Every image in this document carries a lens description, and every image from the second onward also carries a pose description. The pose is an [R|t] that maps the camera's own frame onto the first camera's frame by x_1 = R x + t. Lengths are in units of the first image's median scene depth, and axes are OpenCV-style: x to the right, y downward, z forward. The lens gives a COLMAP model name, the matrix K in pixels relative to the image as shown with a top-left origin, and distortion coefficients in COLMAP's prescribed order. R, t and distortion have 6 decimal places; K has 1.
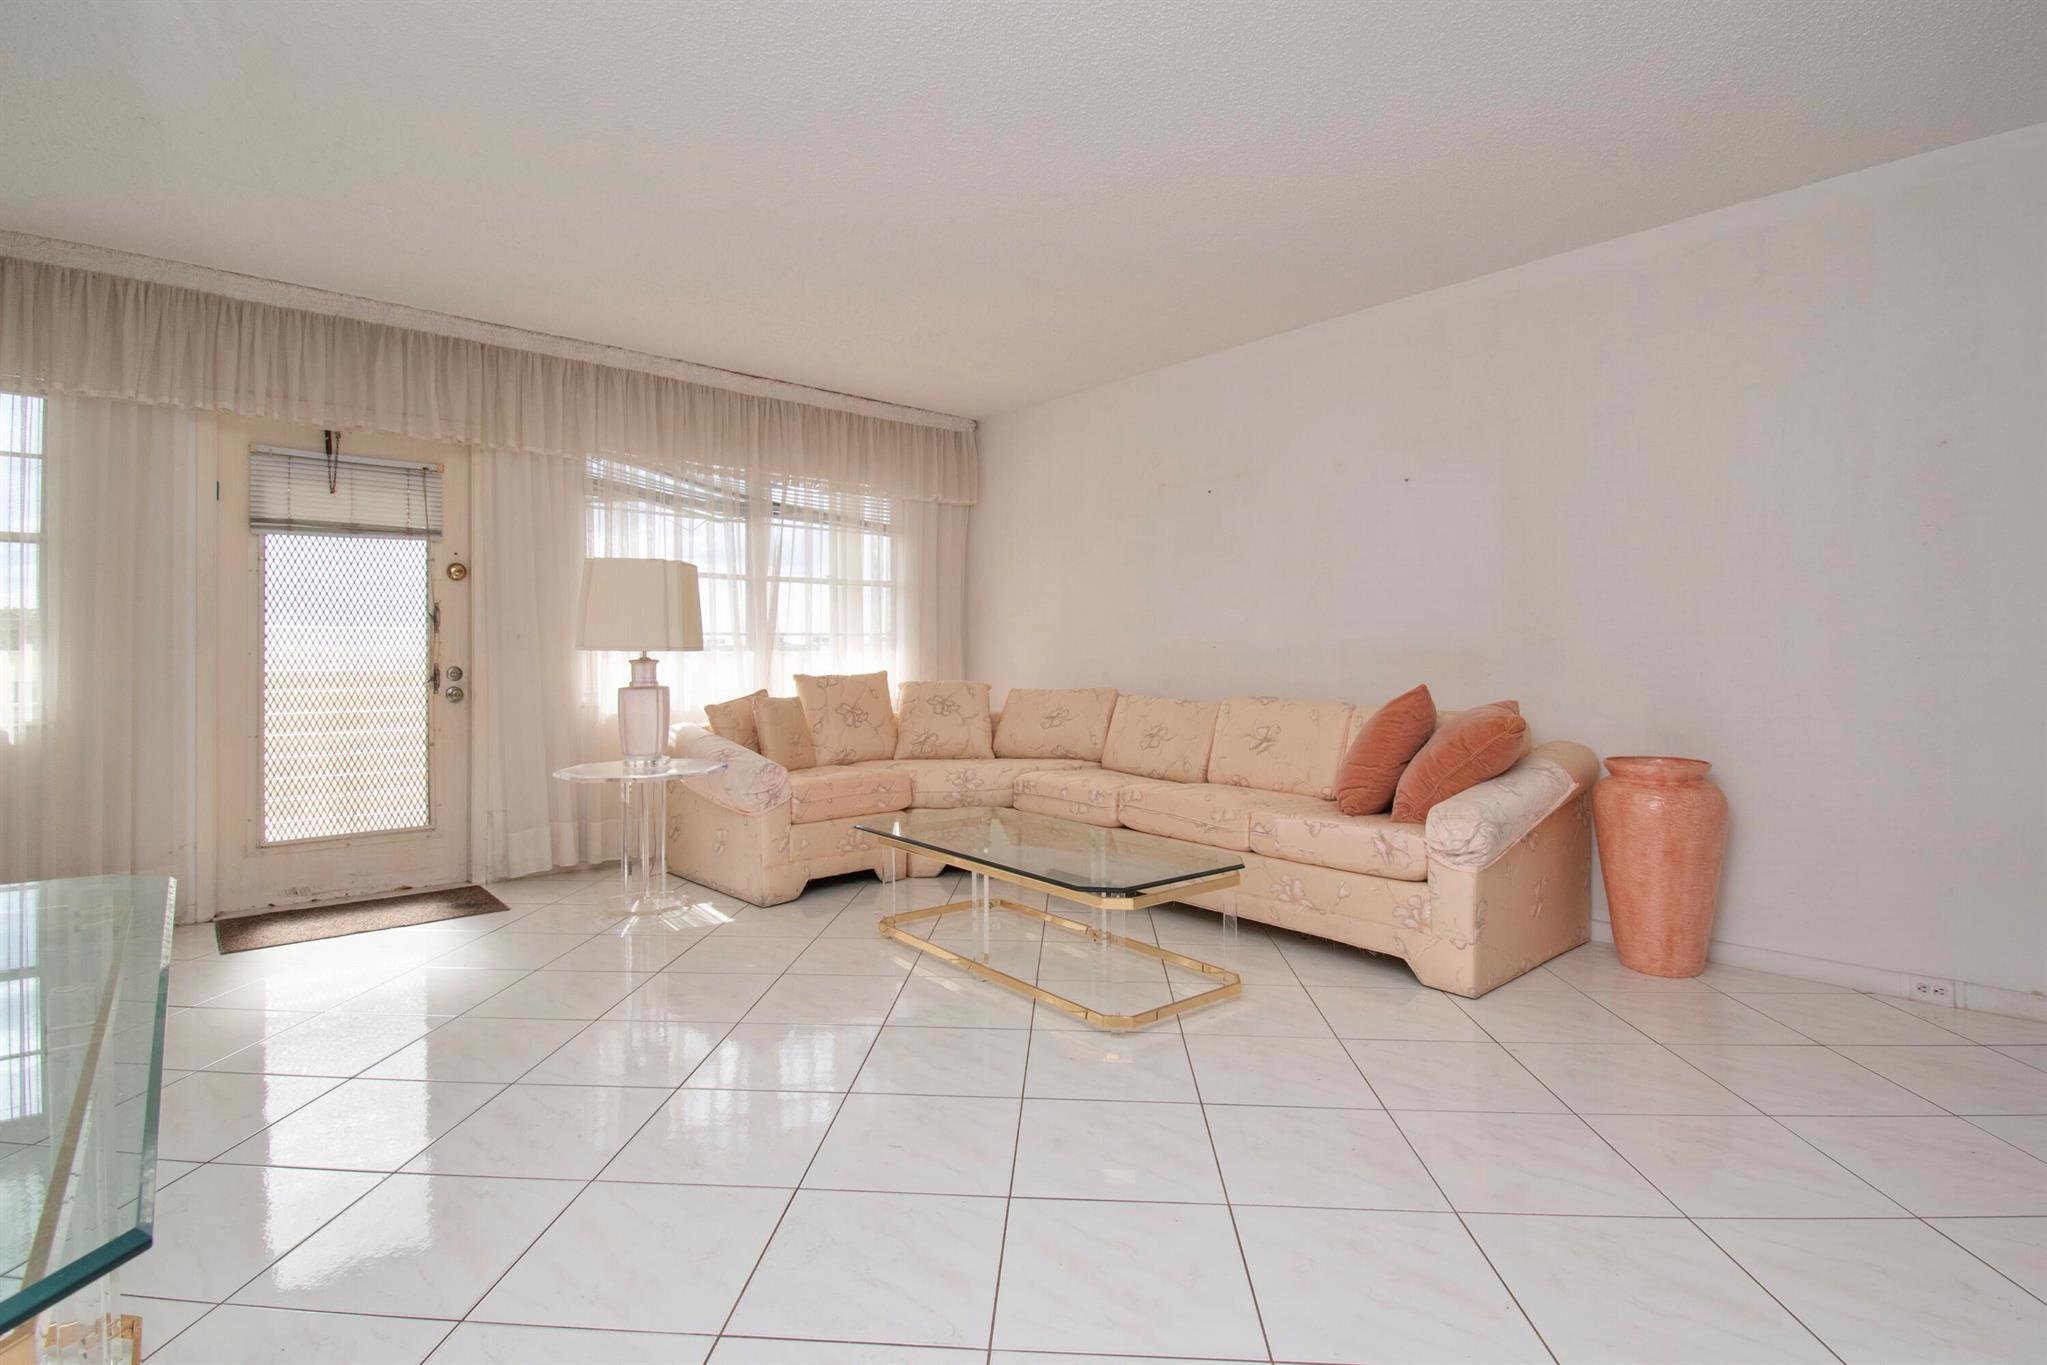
lens RADIAL K [[932.6, 0, 1023.2], [0, 932.6, 649.5], [0, 0, 1]] dist [-0.000378, -0.000005]
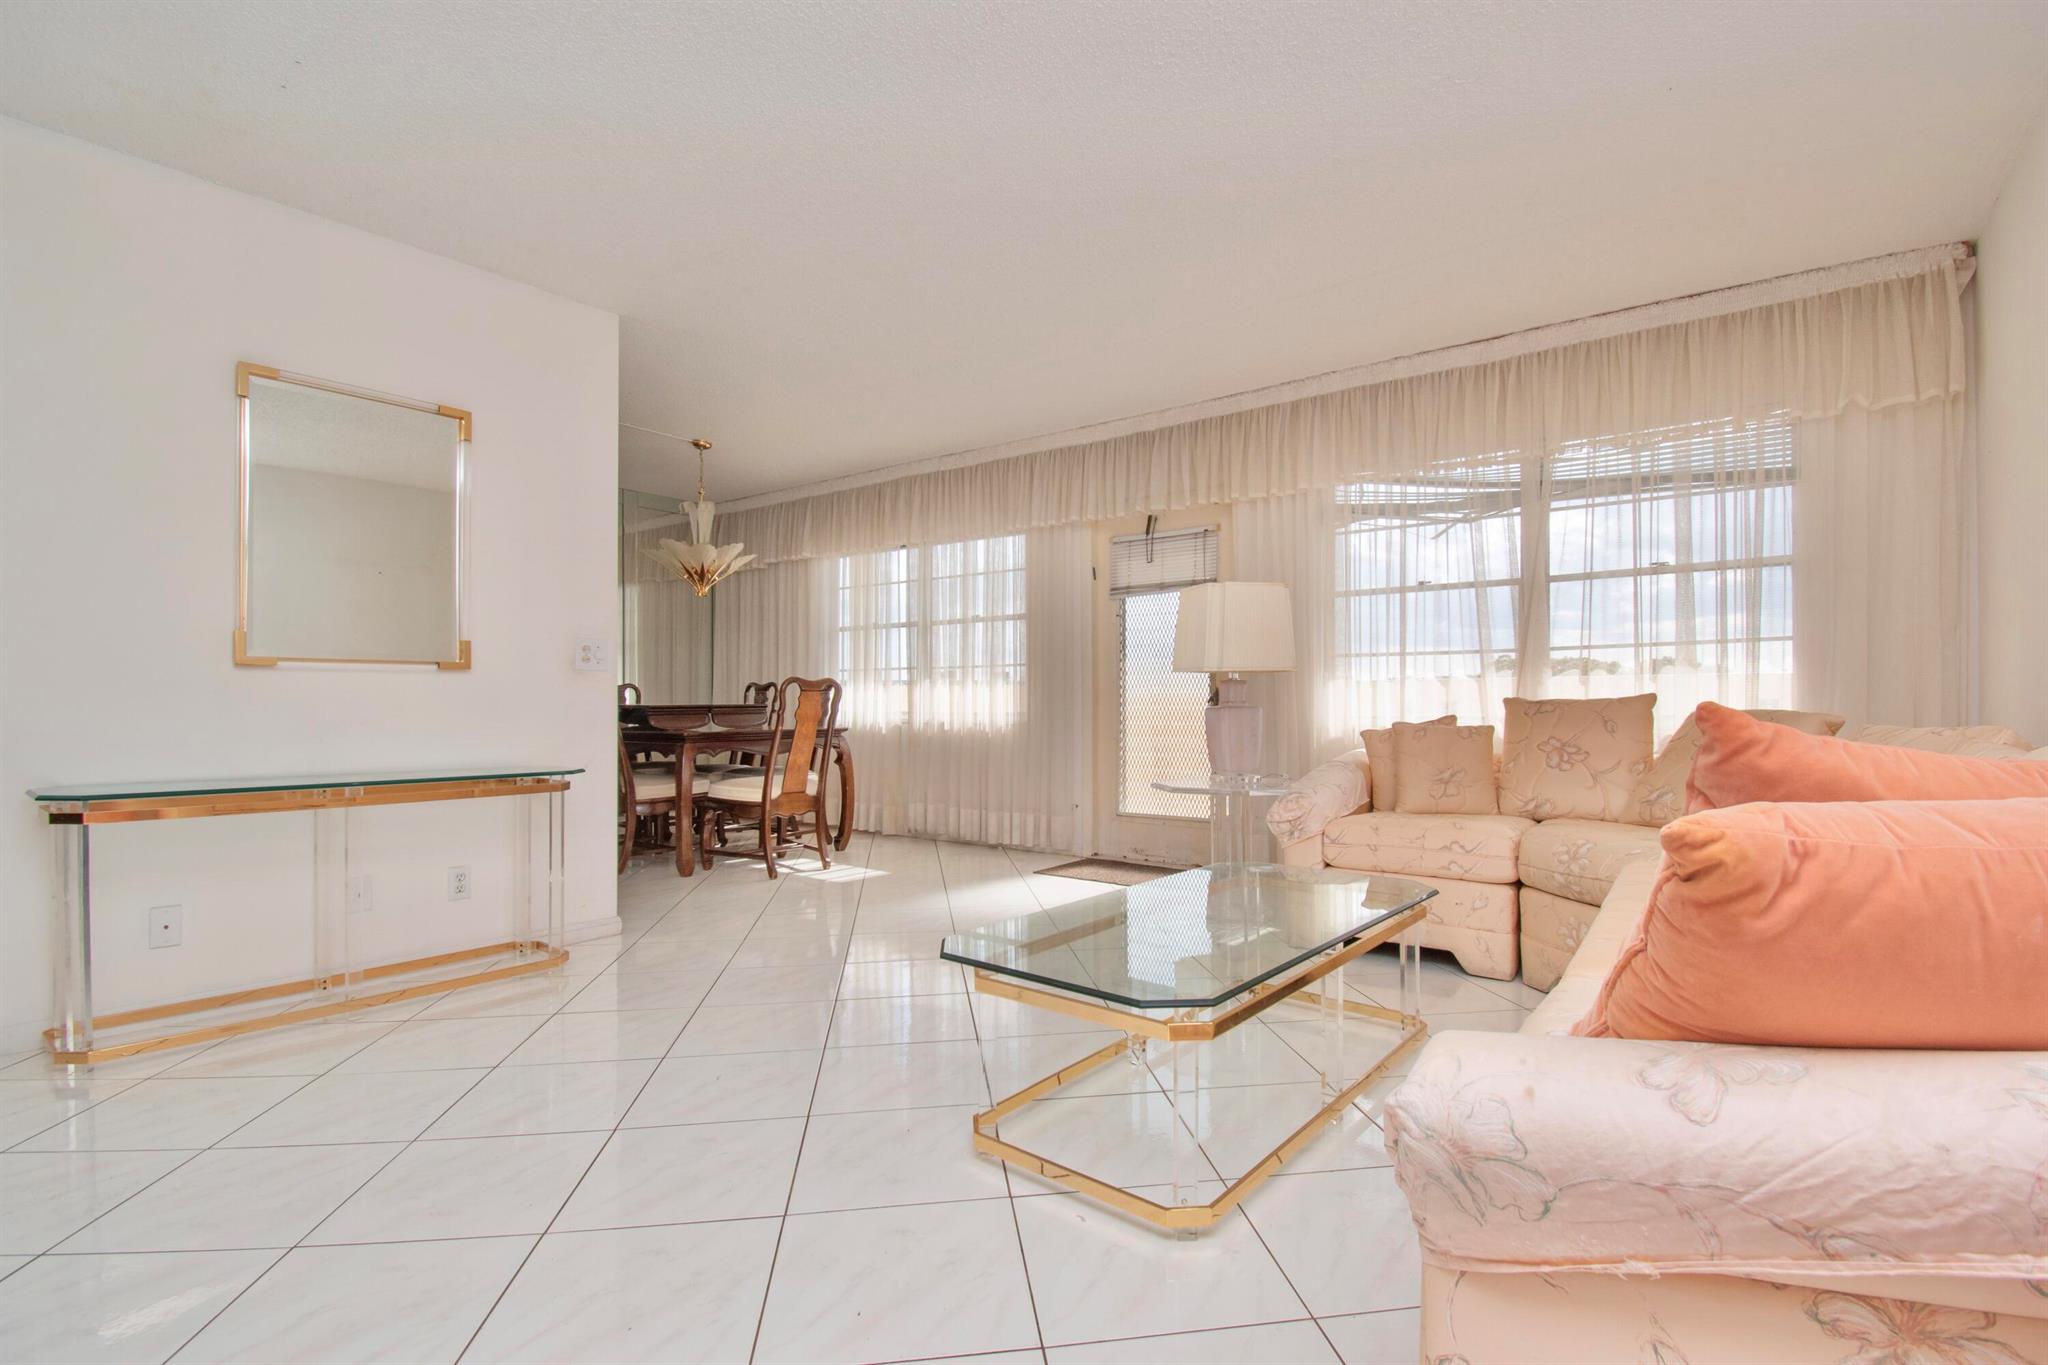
lens RADIAL K [[967.1, 0, 1028.1], [0, 967.1, 701.1], [0, 0, 1]] dist [0.000465, -0.000131]
pose [[0.223563, 0.011458, -0.974622, 0.565379], [0.027754, 0.999451, 0.018116, 0.002645], [0.974294, -0.031100, 0.223122, 0.486251]]
